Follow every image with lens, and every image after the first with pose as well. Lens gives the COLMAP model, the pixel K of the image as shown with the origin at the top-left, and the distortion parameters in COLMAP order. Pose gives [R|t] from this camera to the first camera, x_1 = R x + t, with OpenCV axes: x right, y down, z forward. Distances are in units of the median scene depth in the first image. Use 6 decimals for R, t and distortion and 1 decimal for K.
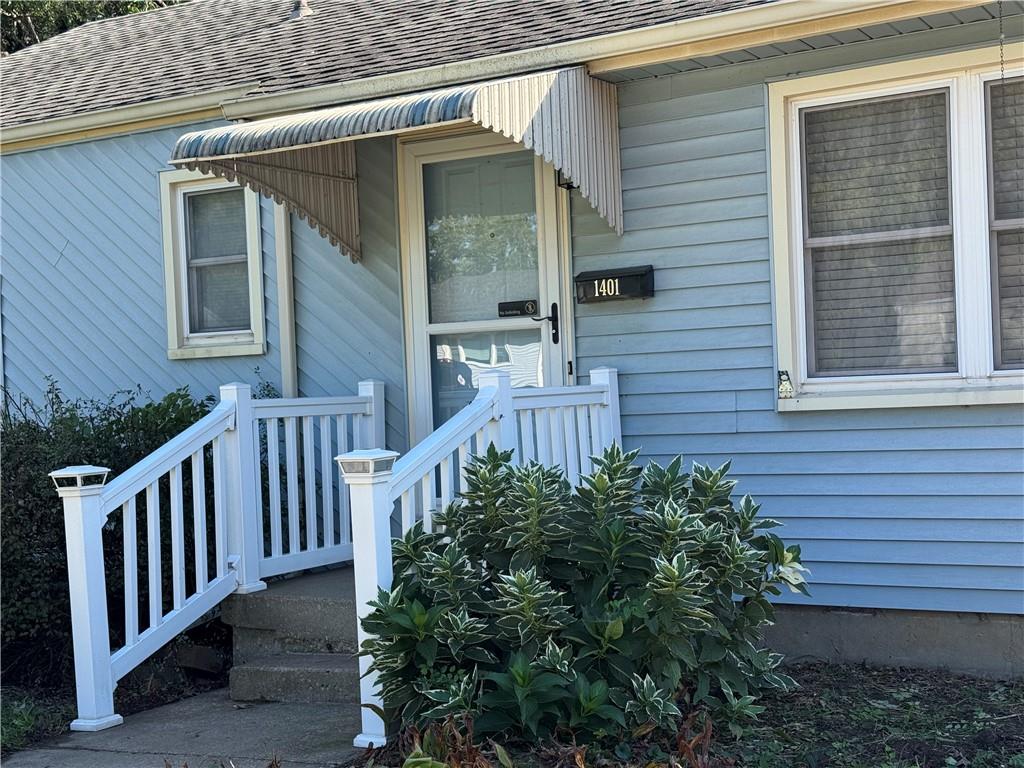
lens RADIAL K [[1435.5, 0, 516.2], [0, 1435.5, 417.8], [0, 0, 1]] dist [0.107466, -0.043493]
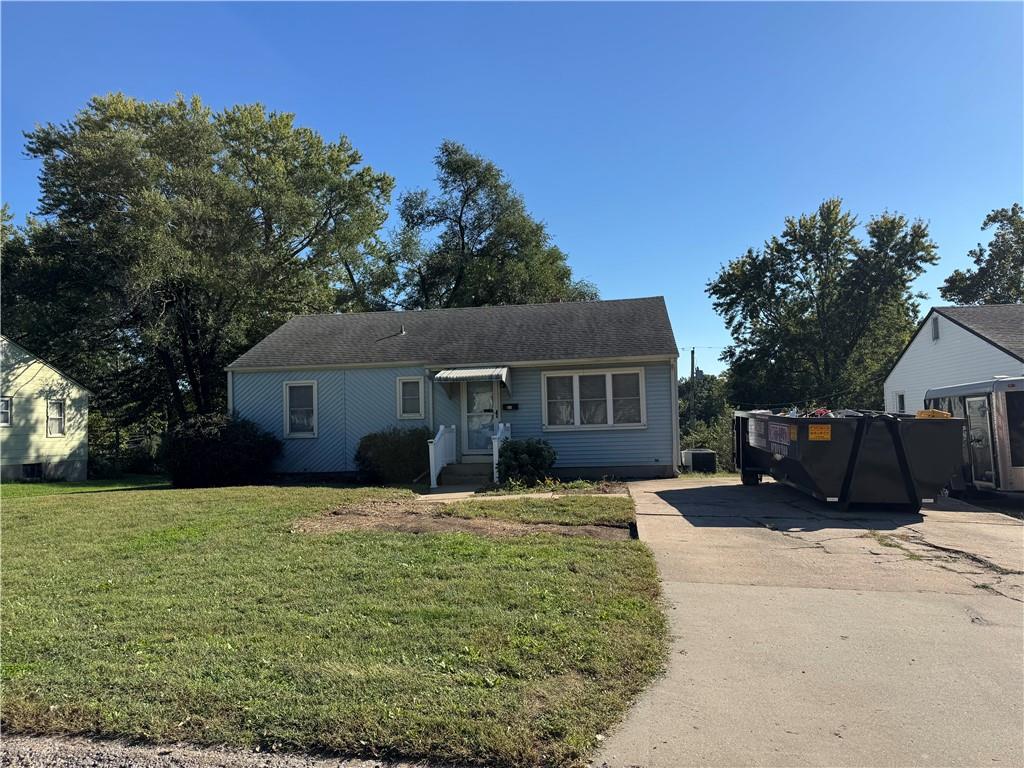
lens RADIAL K [[721.0, 0, 512.3], [0, 721.0, 387.6], [0, 0, 1]] dist [0.086653, -0.094449]
pose [[0.934782, 0.036630, 0.353329, -0.906700], [-0.005318, 0.996001, -0.089189, 0.074730], [-0.355183, 0.081493, 0.931238, -1.525764]]
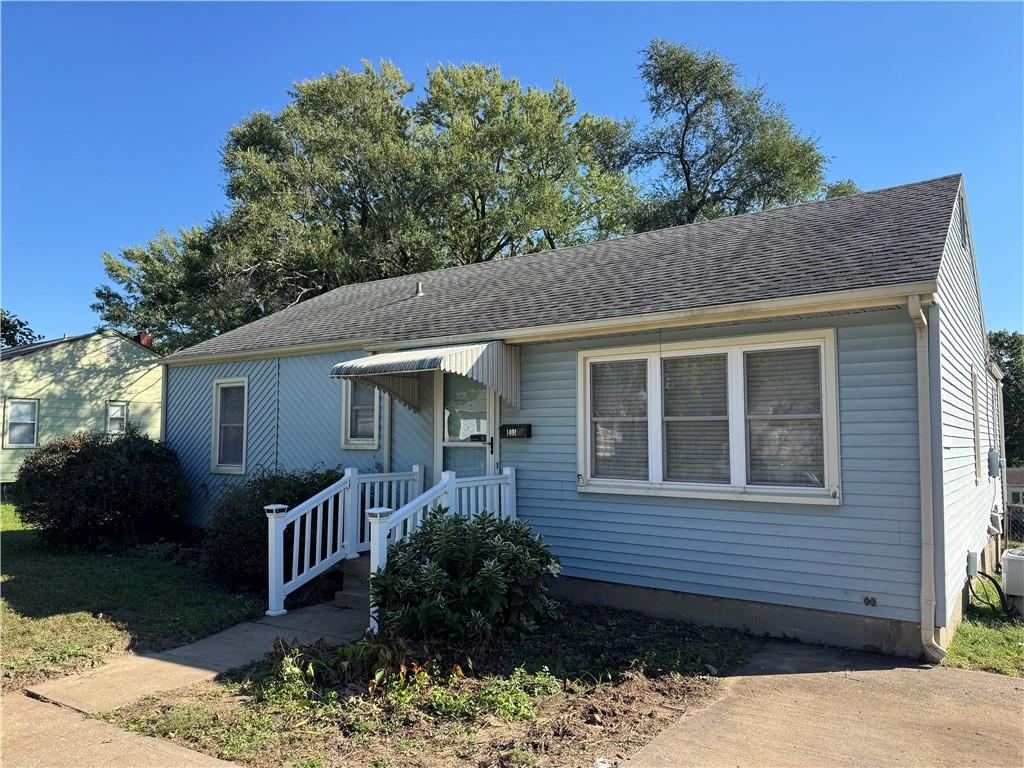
lens RADIAL K [[721.0, 0, 512.3], [0, 721.0, 387.6], [0, 0, 1]] dist [0.086653, -0.094449]
pose [[0.994425, 0.034525, -0.099633, 0.191091], [-0.042789, 0.995710, -0.082037, -0.072274], [0.096374, 0.085842, 0.991637, -0.174159]]
